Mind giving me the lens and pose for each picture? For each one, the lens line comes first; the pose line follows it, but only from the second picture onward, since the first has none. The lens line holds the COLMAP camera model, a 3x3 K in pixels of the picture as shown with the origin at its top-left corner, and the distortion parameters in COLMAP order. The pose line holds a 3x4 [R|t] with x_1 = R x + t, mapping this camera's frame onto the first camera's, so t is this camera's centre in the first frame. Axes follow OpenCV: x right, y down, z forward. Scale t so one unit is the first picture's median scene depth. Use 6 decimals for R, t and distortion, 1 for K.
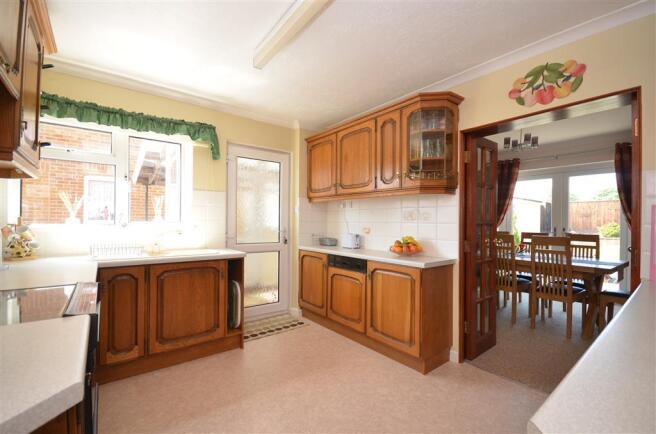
lens RADIAL K [[287.2, 0, 328.1], [0, 287.2, 217.8], [0, 0, 1]] dist [-0.003108, -0.000019]
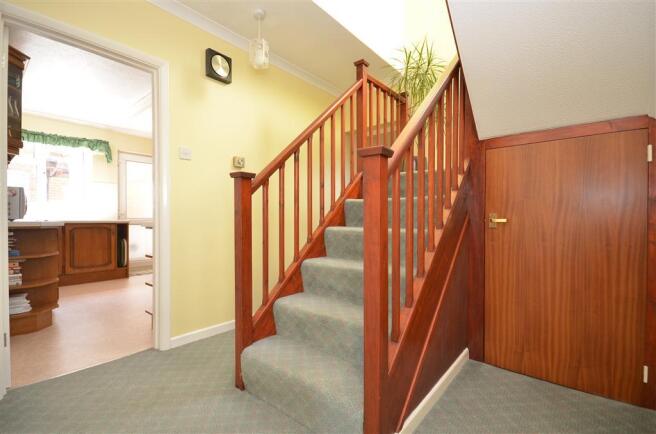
lens RADIAL K [[302.6, 0, 327.4], [0, 302.6, 221.4], [0, 0, 1]] dist [0.002871, 0.000019]
pose [[0.977639, -0.003018, 0.210267, 0.467202], [-0.001090, 0.999811, 0.019416, 0.091452], [-0.210286, -0.019211, 0.977451, -0.961987]]
